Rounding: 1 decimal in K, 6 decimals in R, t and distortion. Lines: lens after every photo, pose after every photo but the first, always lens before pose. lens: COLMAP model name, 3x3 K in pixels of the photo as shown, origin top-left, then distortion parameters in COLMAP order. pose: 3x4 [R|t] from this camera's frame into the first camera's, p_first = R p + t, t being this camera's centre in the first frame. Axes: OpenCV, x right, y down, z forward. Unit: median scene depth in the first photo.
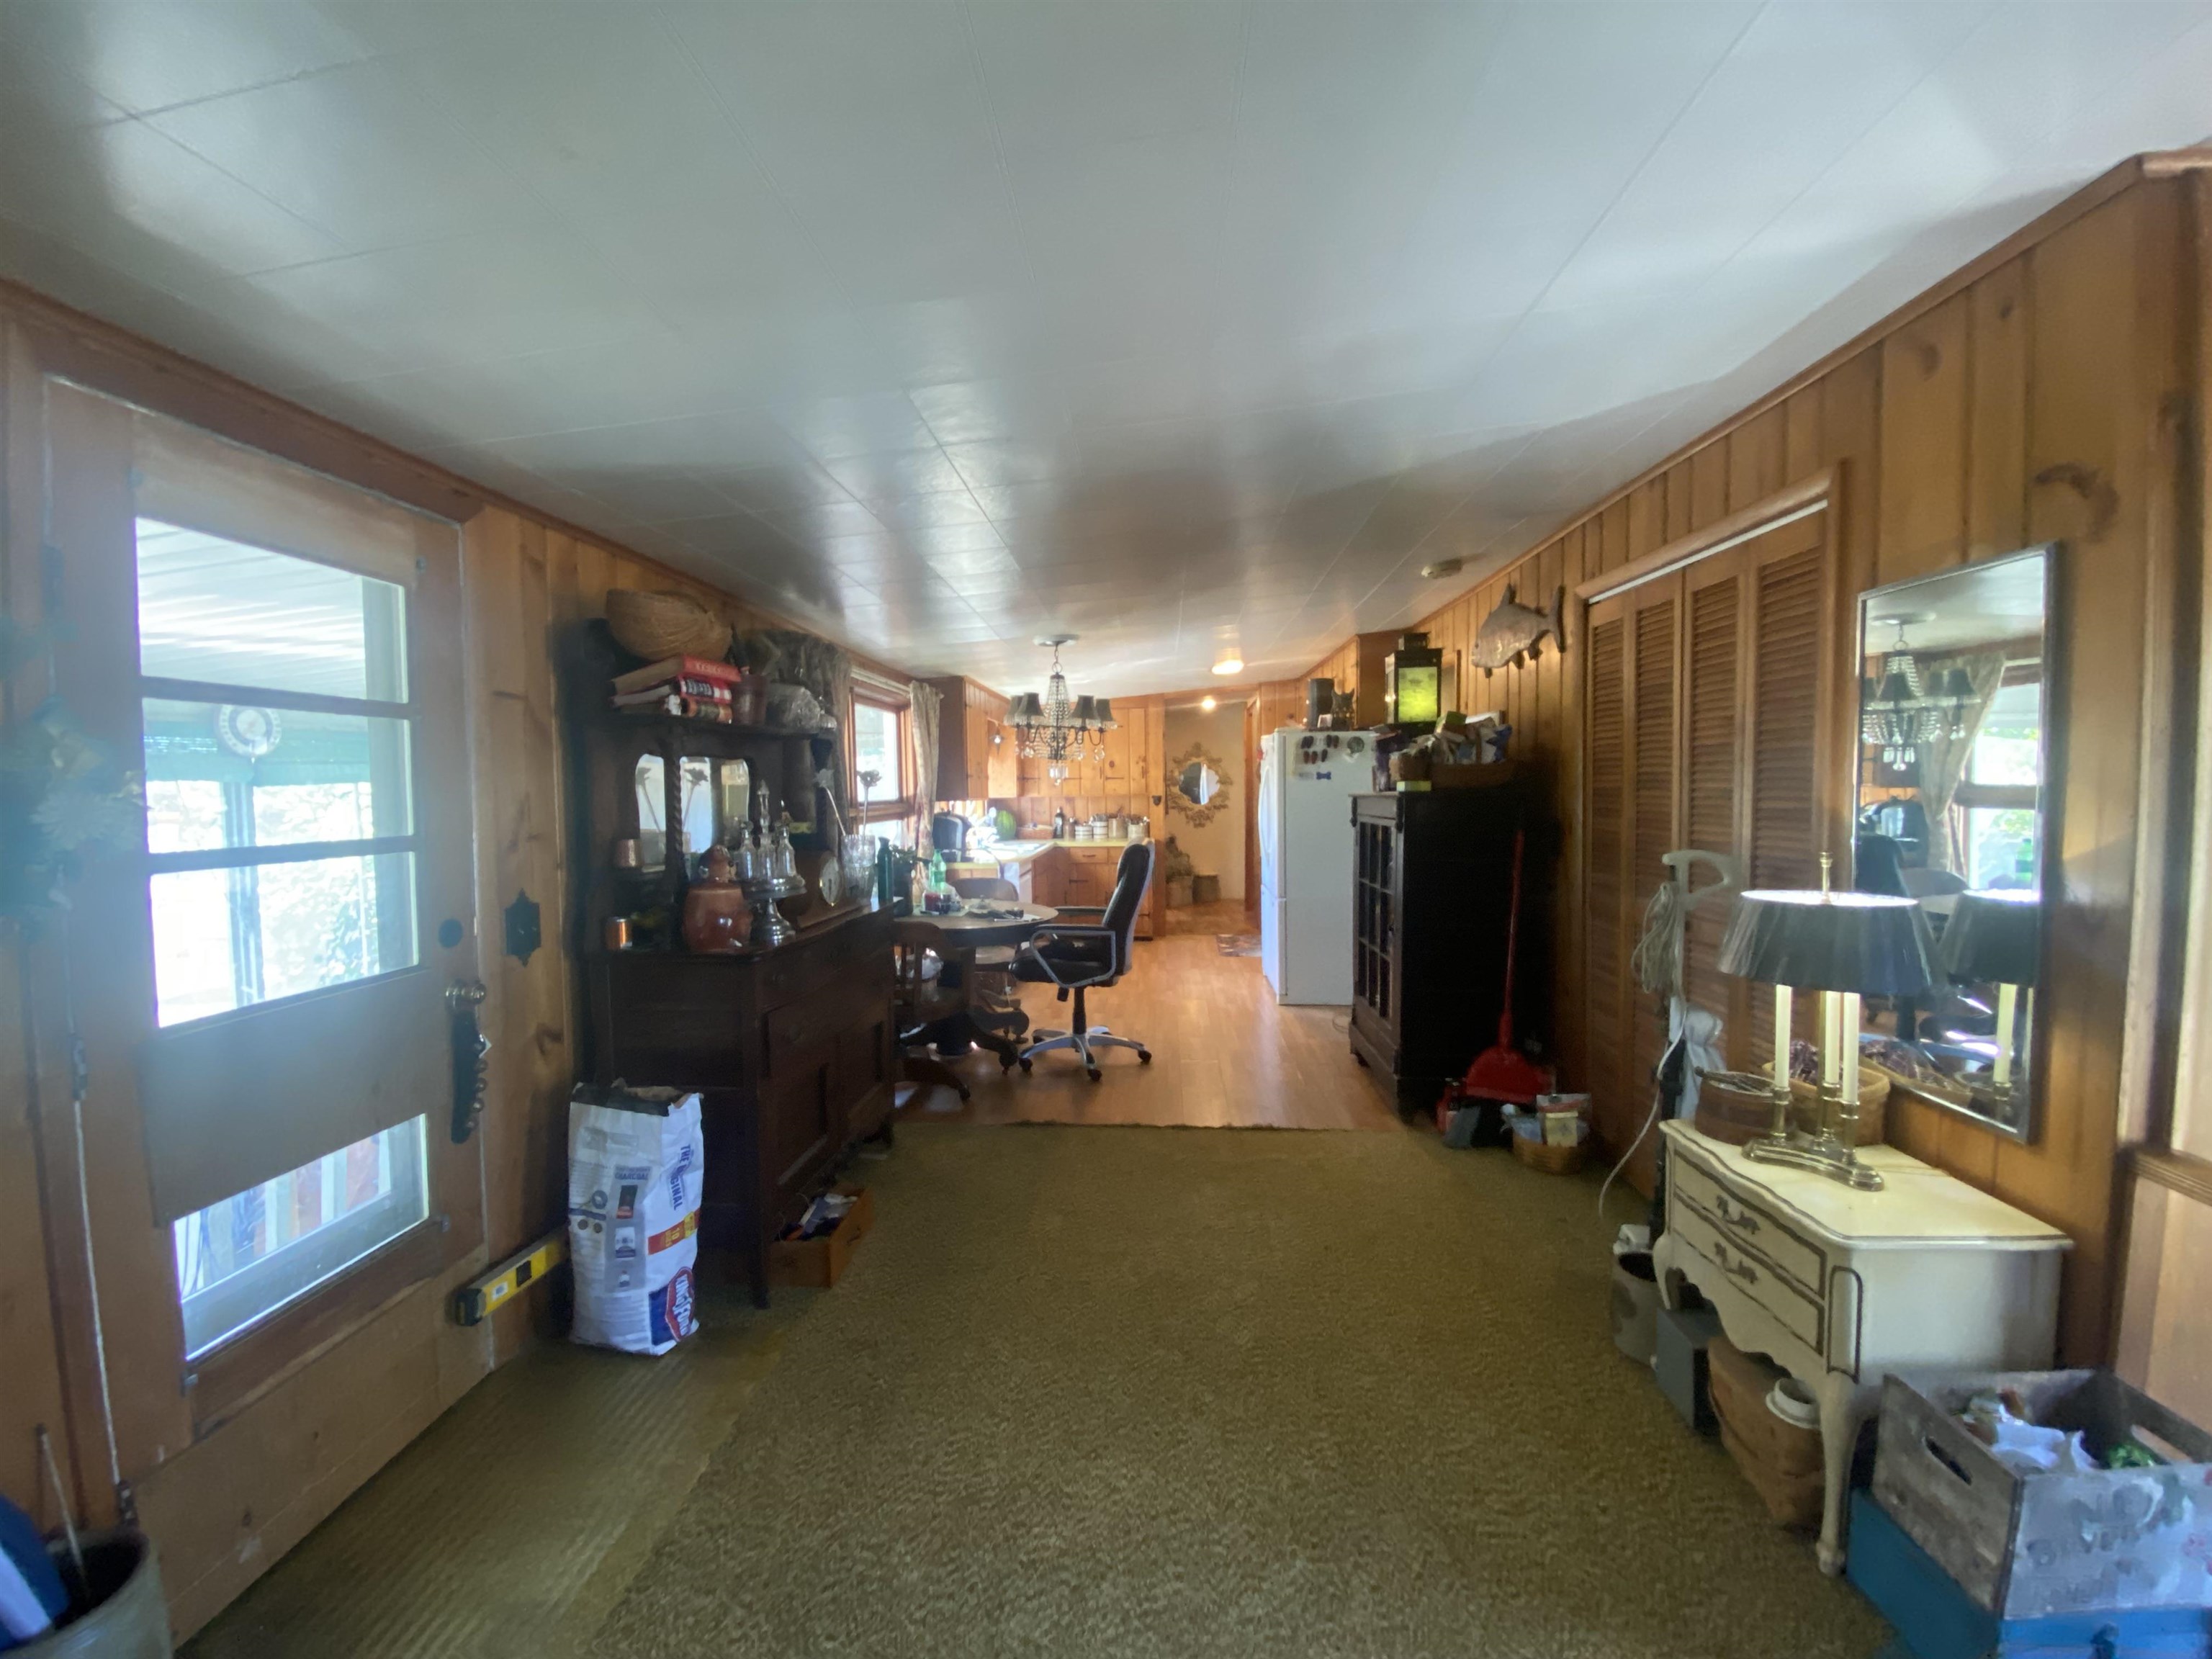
lens RADIAL K [[893.7, 0, 1098.5], [0, 893.7, 832.7], [0, 0, 1]] dist [0.021704, -0.022145]
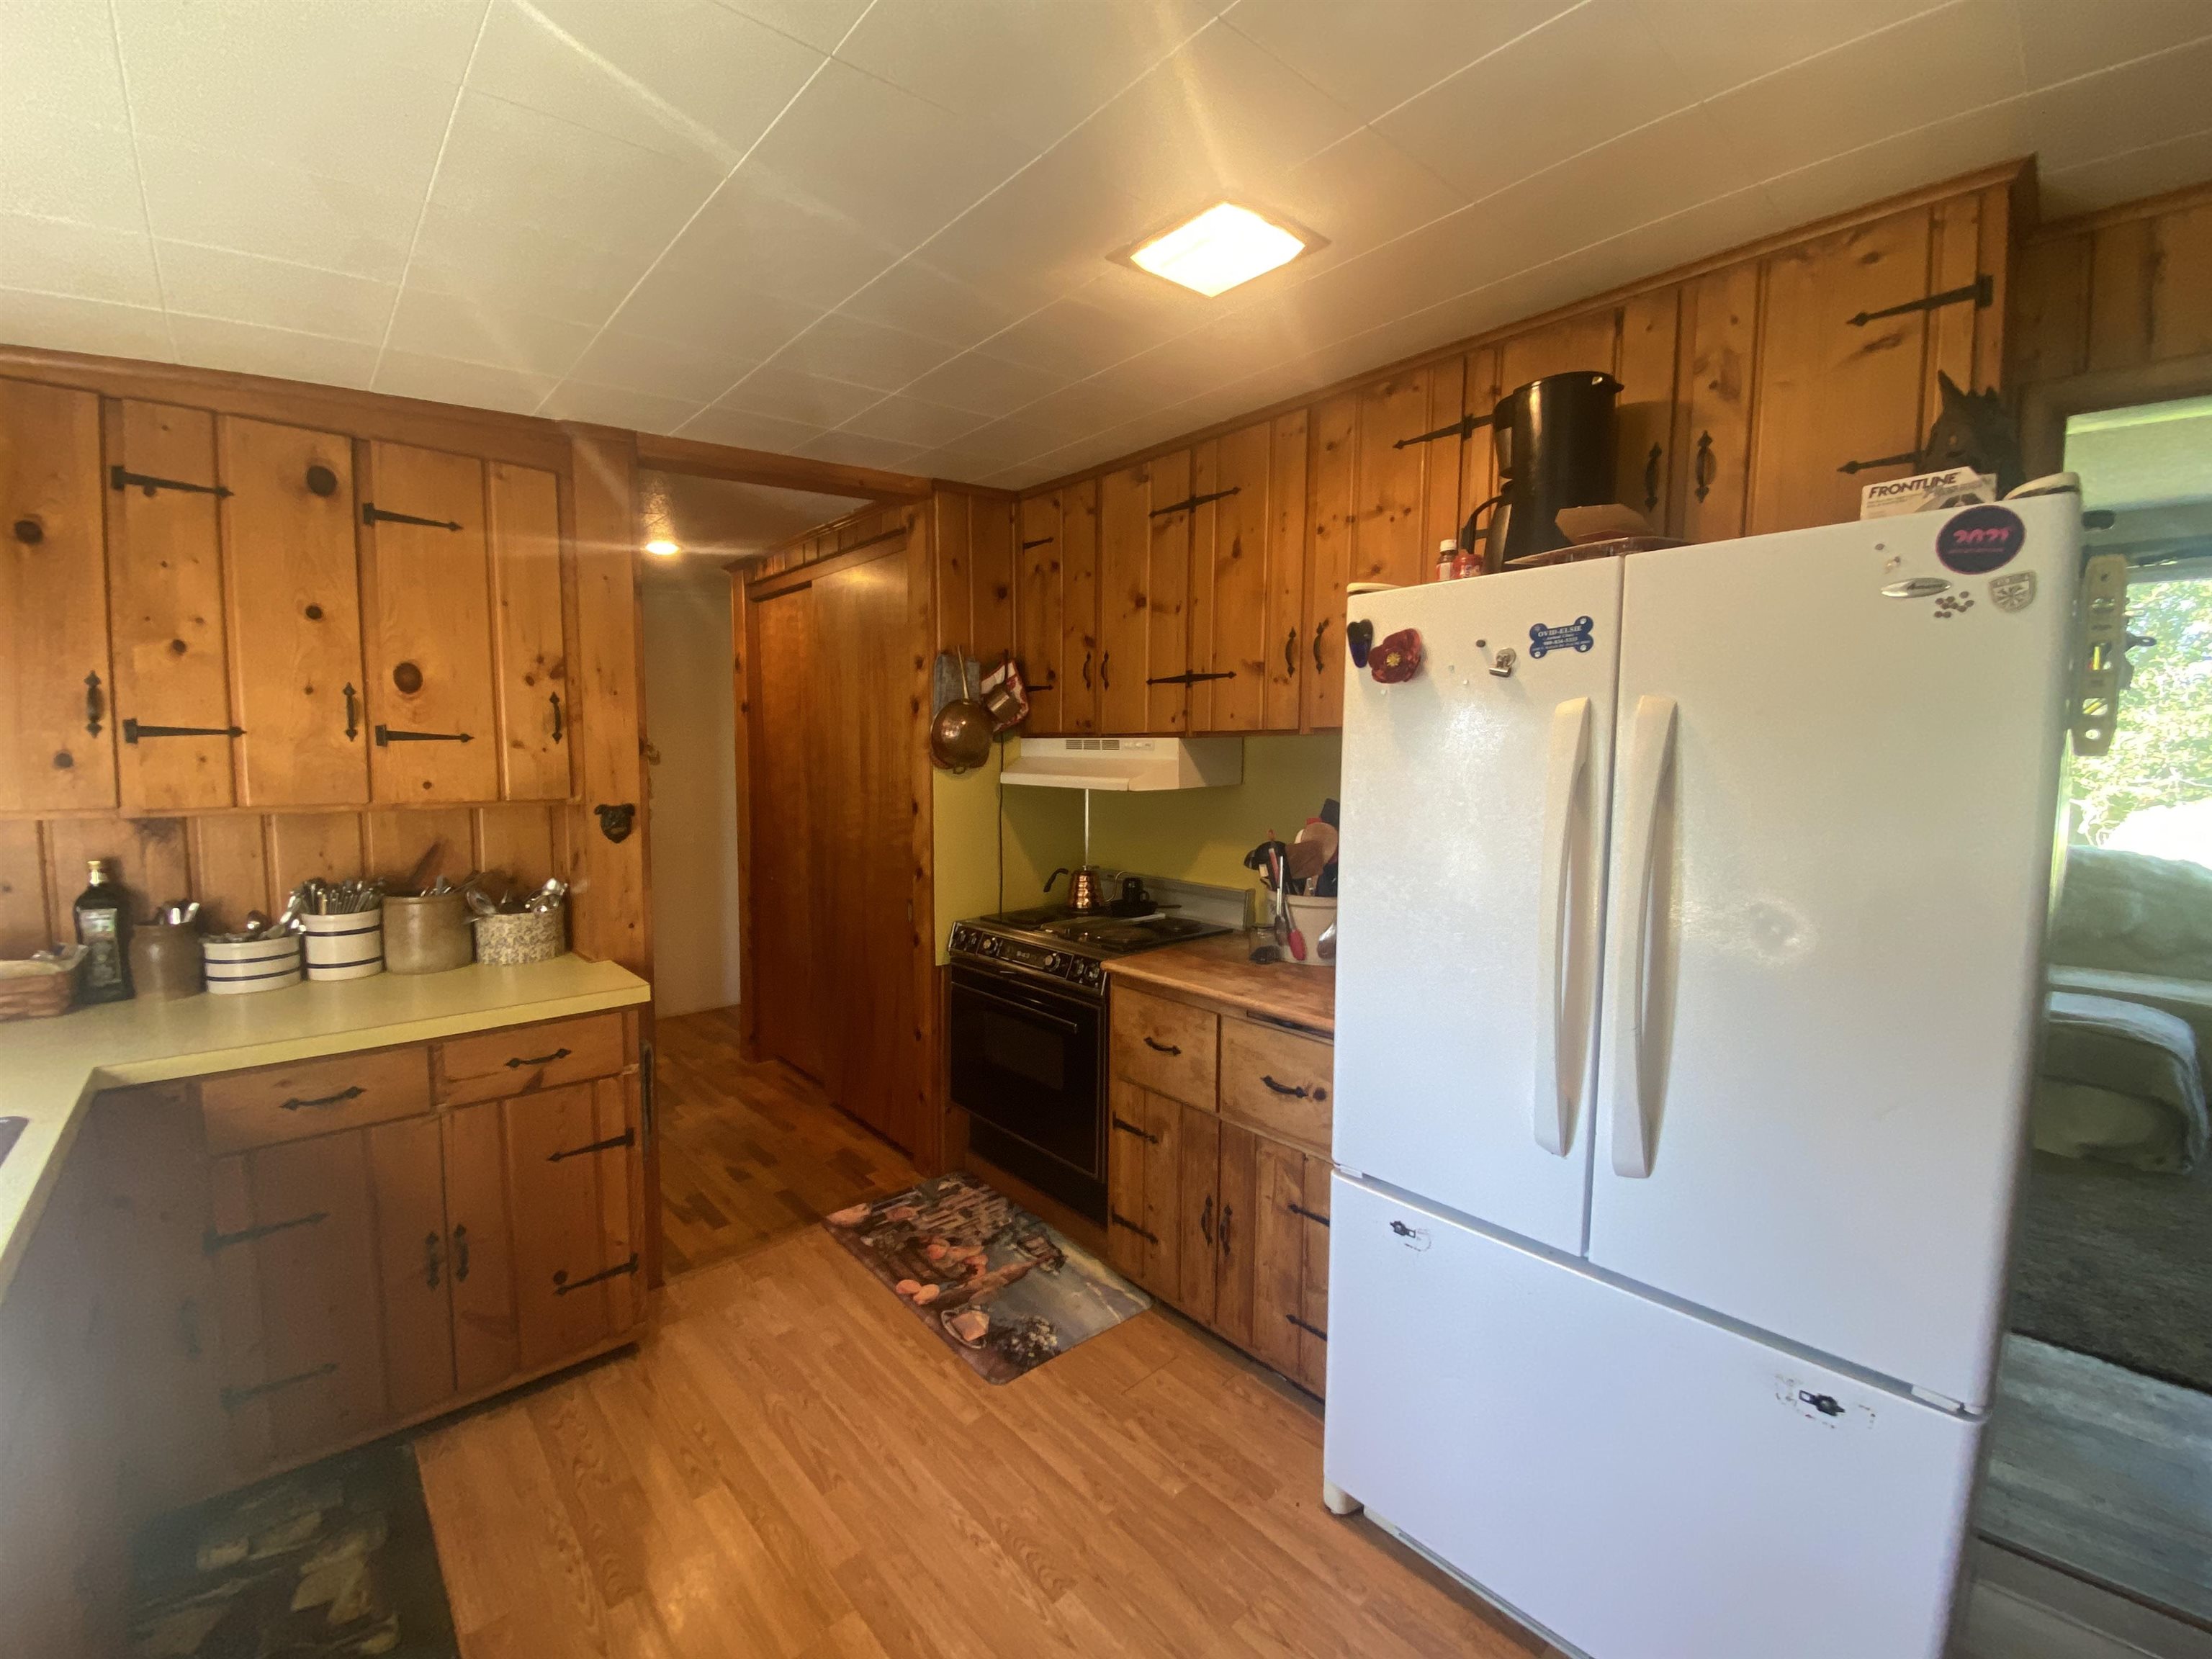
lens RADIAL K [[893.7, 0, 1098.5], [0, 893.7, 832.7], [0, 0, 1]] dist [0.021704, -0.022145]
pose [[0.683296, -0.039955, 0.729047, -0.034785], [0.020127, 0.999153, 0.035894, -0.038787], [-0.729864, -0.009853, 0.683521, 0.679357]]
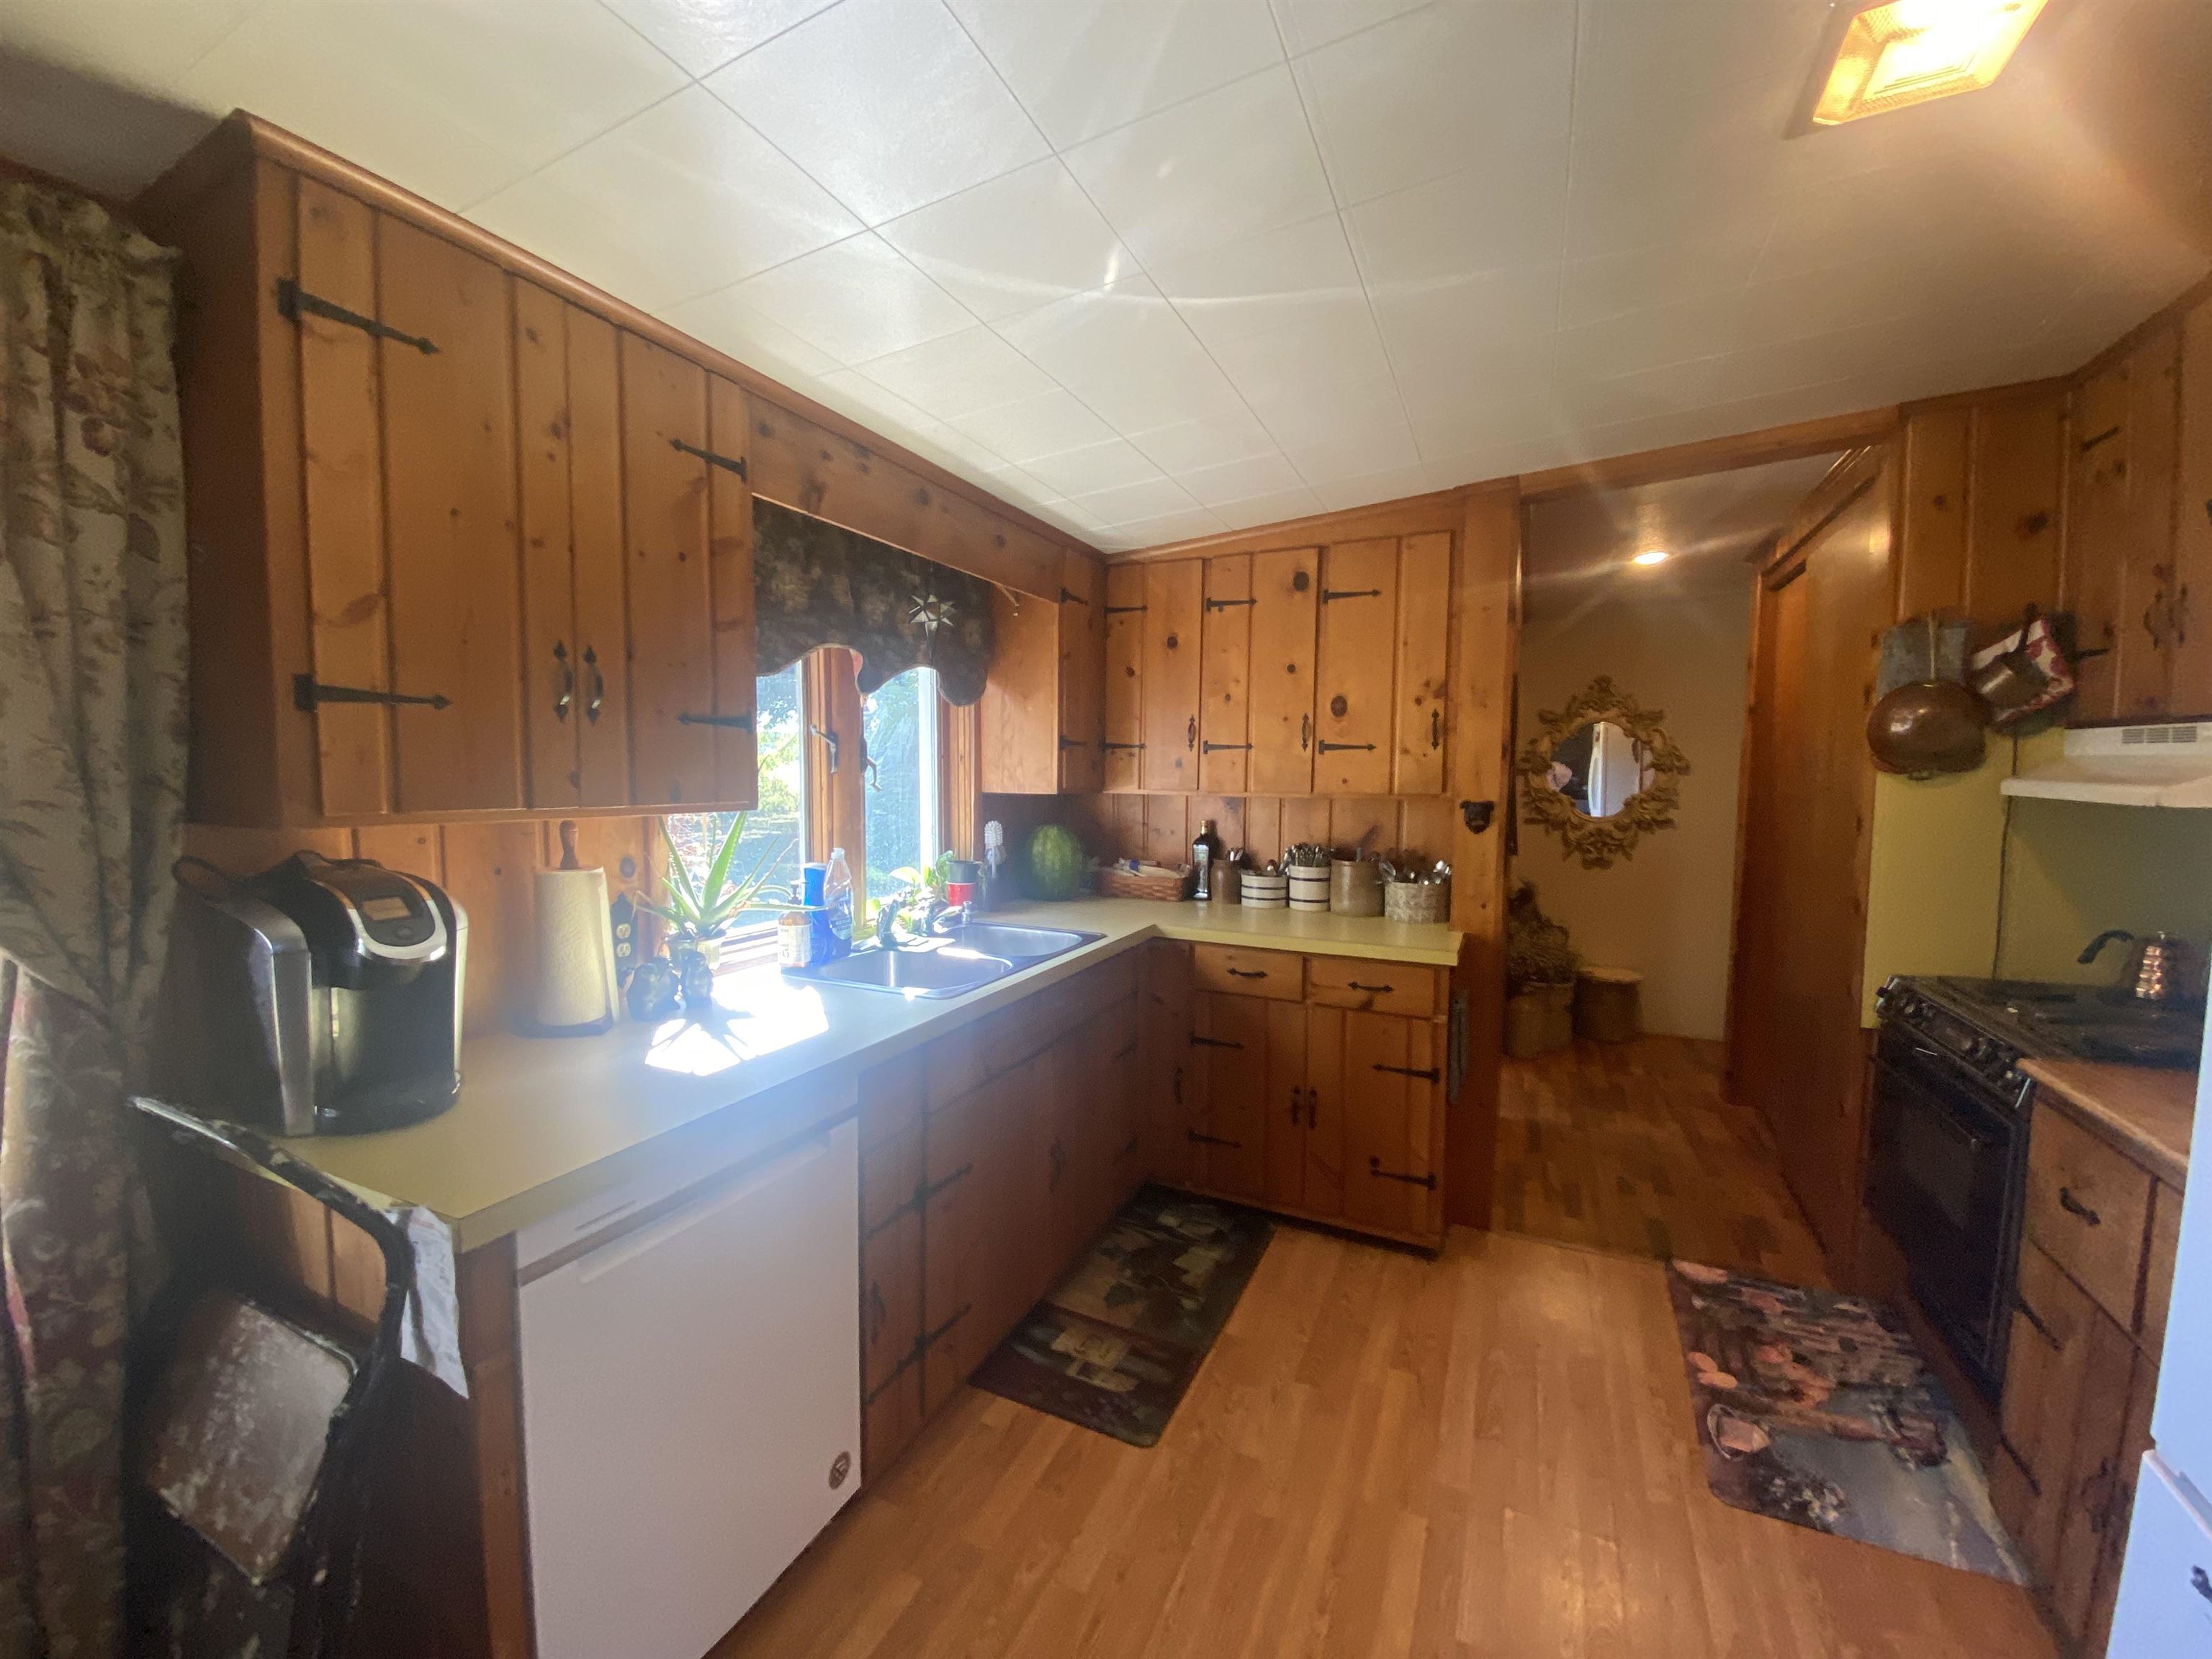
lens RADIAL K [[893.7, 0, 1098.5], [0, 893.7, 832.7], [0, 0, 1]] dist [0.021704, -0.022145]
pose [[0.932214, 0.046000, -0.358972, 0.052741], [-0.038900, 0.998879, 0.026980, -0.032616], [0.359810, -0.011187, 0.932958, 0.625702]]
